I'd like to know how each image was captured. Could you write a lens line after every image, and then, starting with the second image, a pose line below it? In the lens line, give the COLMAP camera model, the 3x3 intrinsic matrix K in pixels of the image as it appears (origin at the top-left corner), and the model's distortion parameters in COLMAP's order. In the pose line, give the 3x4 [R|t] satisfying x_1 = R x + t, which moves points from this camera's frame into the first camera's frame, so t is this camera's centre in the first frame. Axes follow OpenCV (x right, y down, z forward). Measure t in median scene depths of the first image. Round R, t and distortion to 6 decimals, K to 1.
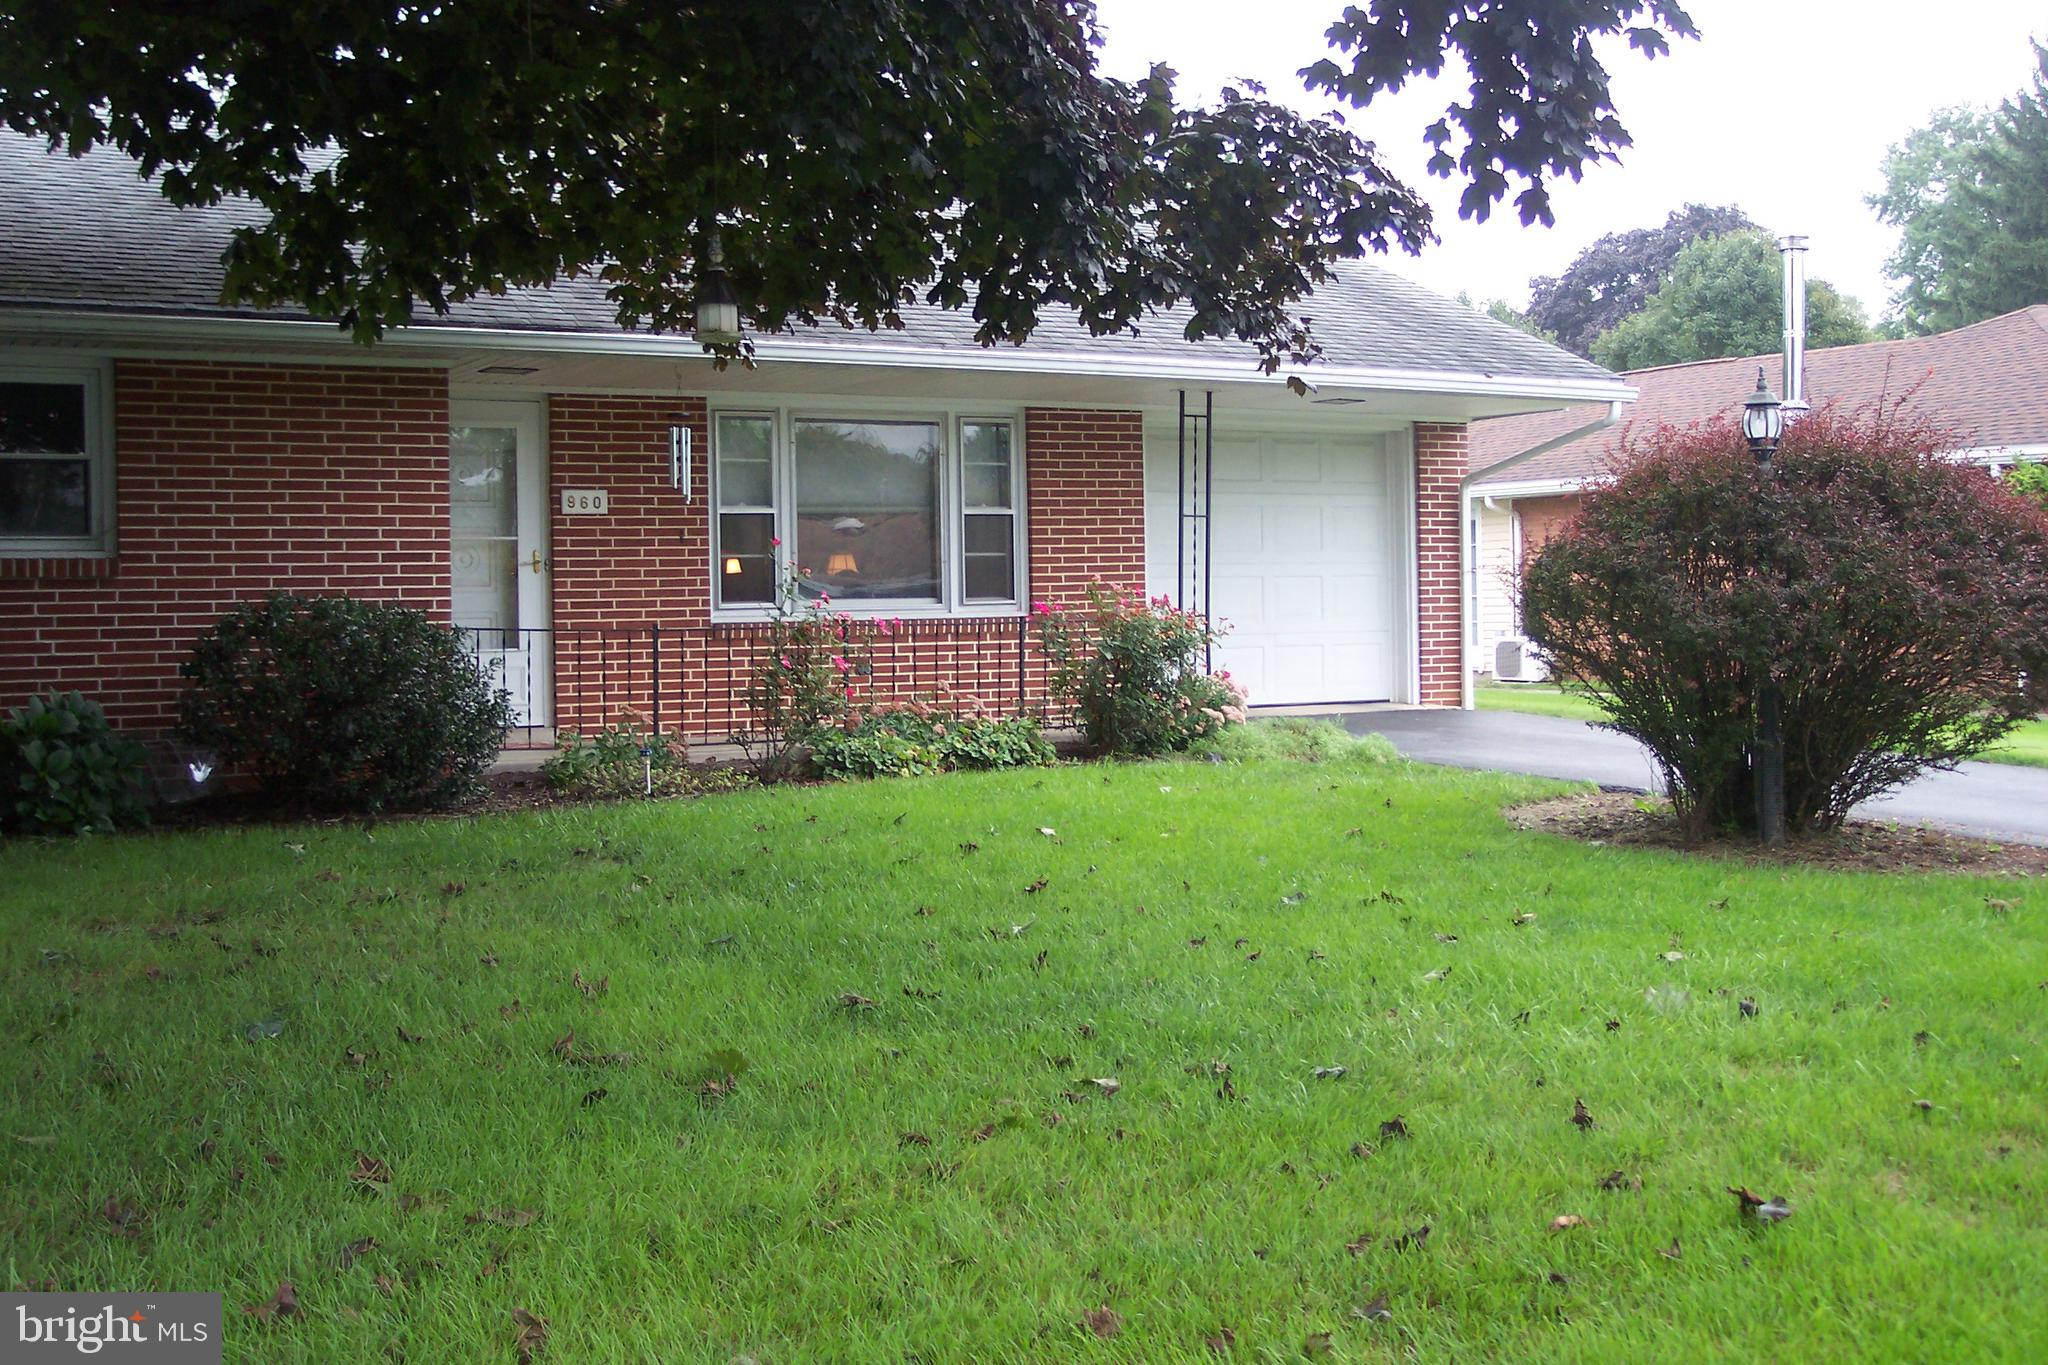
lens RADIAL K [[2326.4, 0, 1050.4], [0, 2326.4, 647.8], [0, 0, 1]] dist [-0.155298, 0.250800]
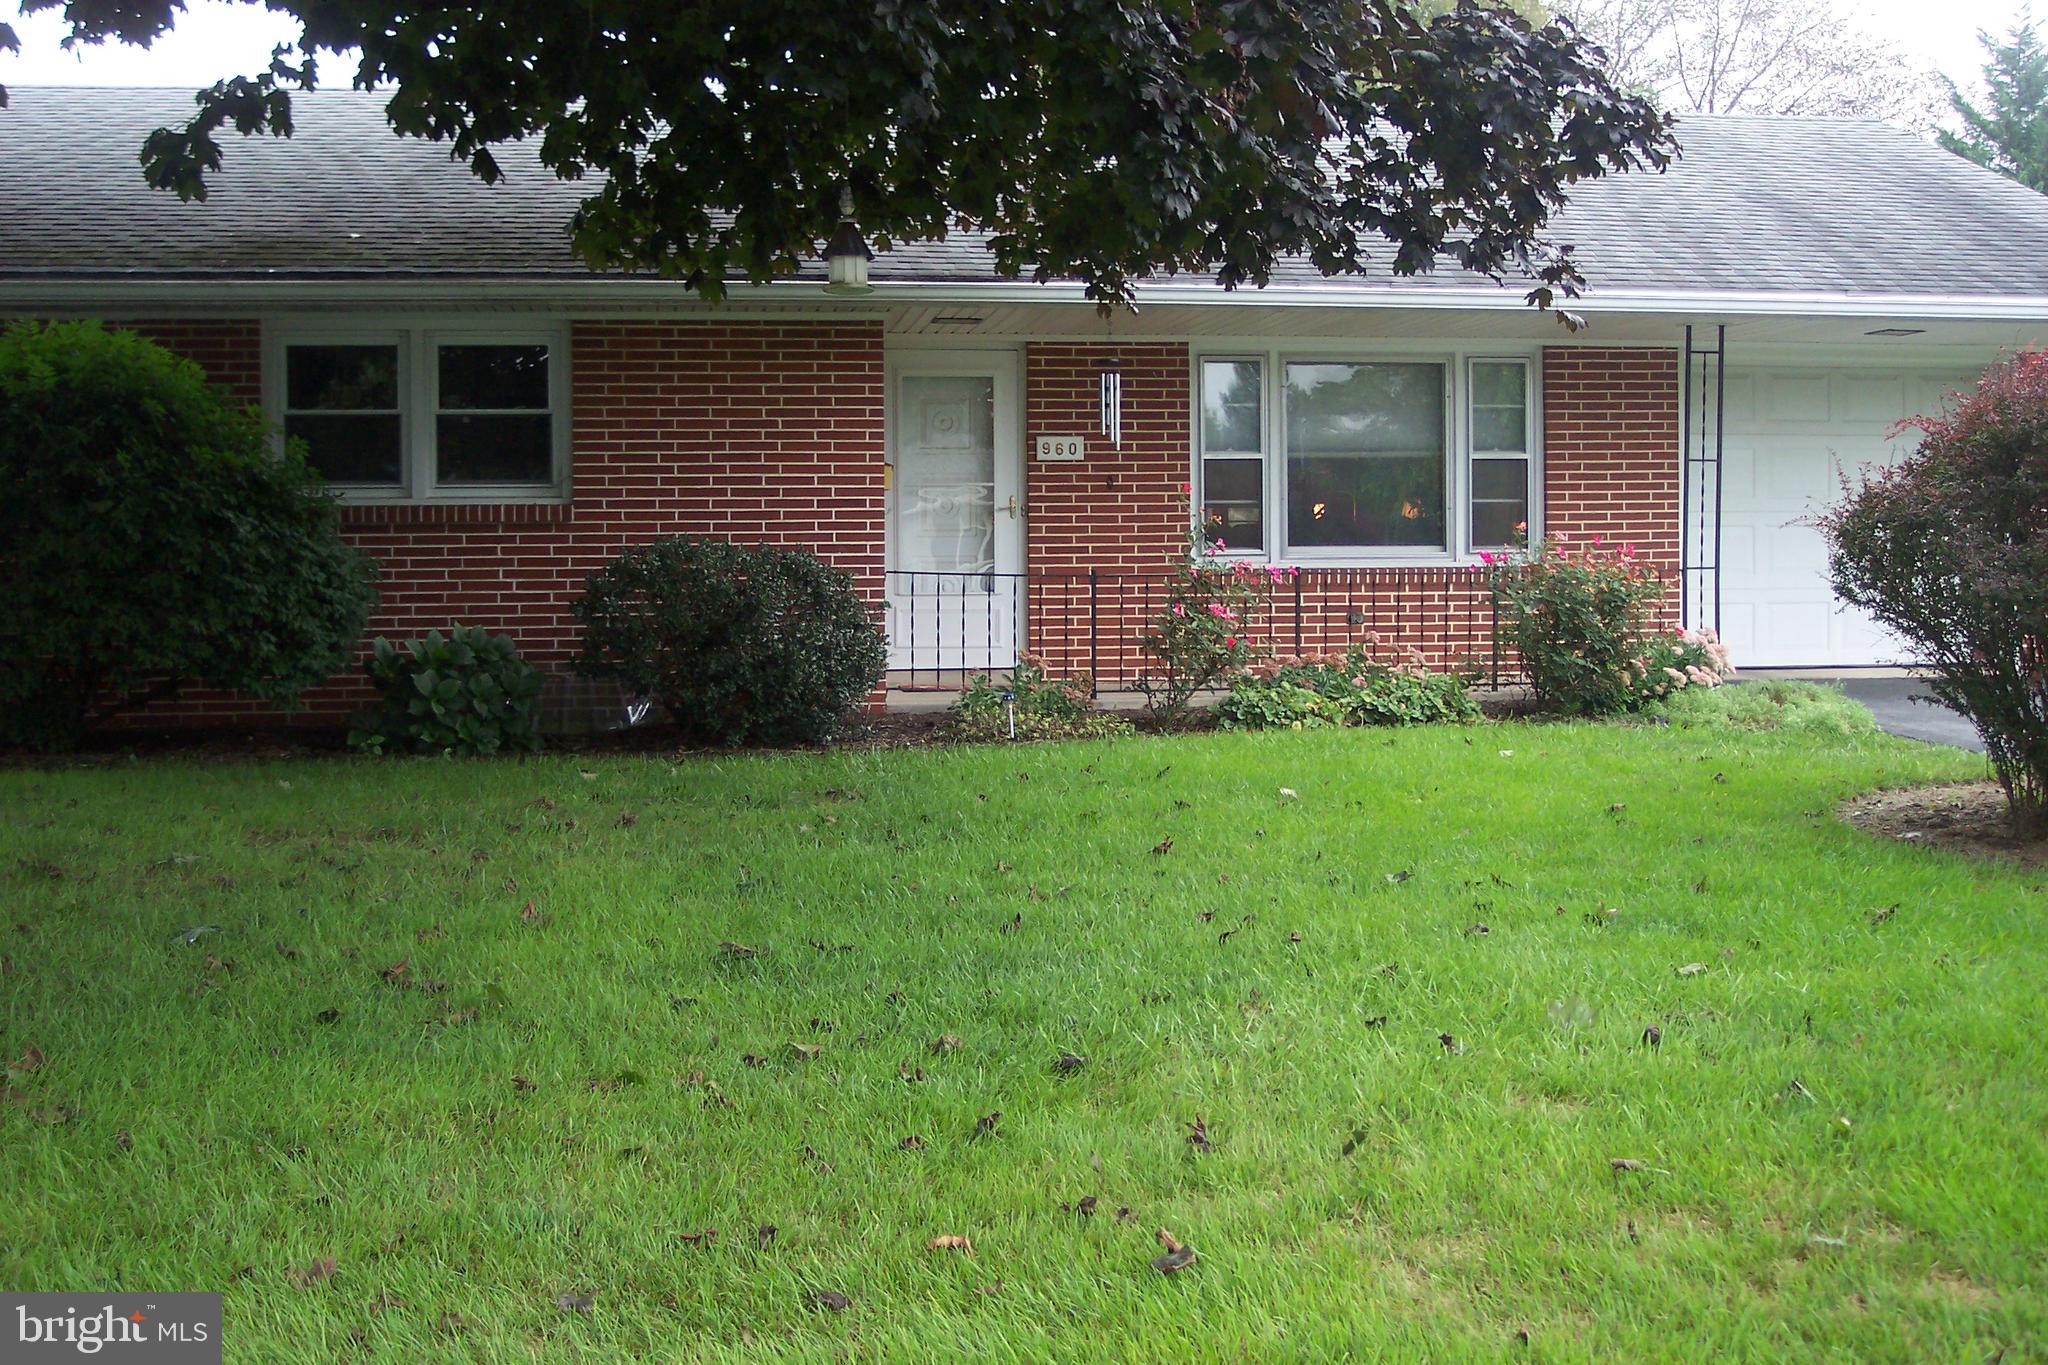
lens RADIAL K [[2326.4, 0, 1050.4], [0, 2326.4, 647.8], [0, 0, 1]] dist [-0.155298, 0.250800]
pose [[0.925353, 0.023270, -0.378392, 0.201687], [-0.014086, 0.999536, 0.027022, -0.003545], [0.378845, -0.019675, 0.925251, 0.060622]]
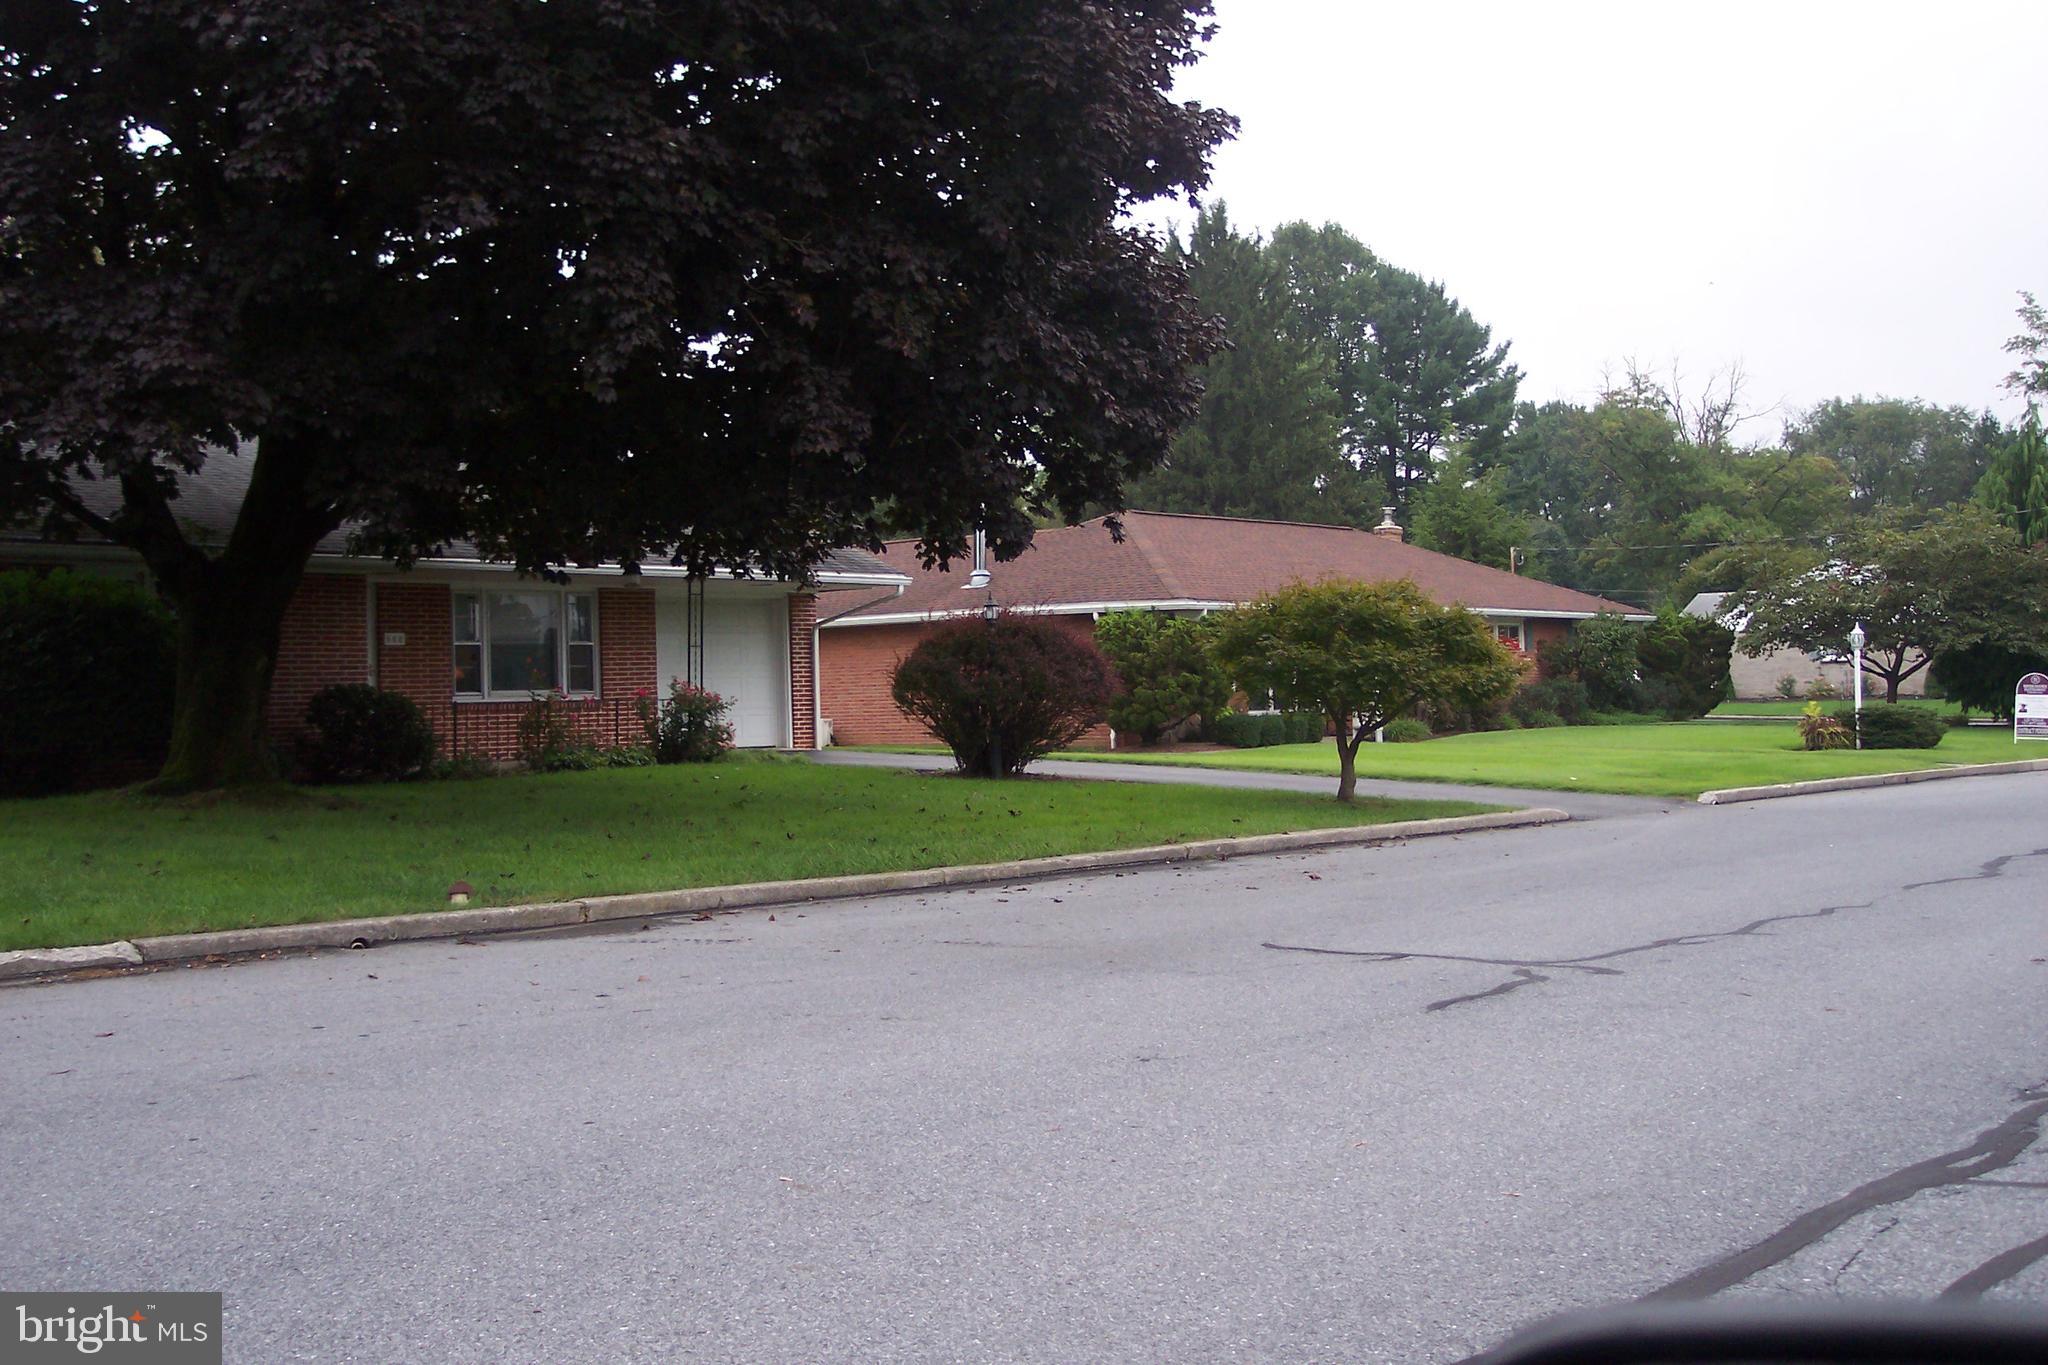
lens RADIAL K [[2326.4, 0, 1050.4], [0, 2326.4, 647.8], [0, 0, 1]] dist [-0.155298, 0.250800]
pose [[0.936958, -0.000584, 0.349442, -0.397661], [0.017664, 0.998799, -0.045694, 0.045239], [-0.348996, 0.048986, 0.935843, -1.078526]]
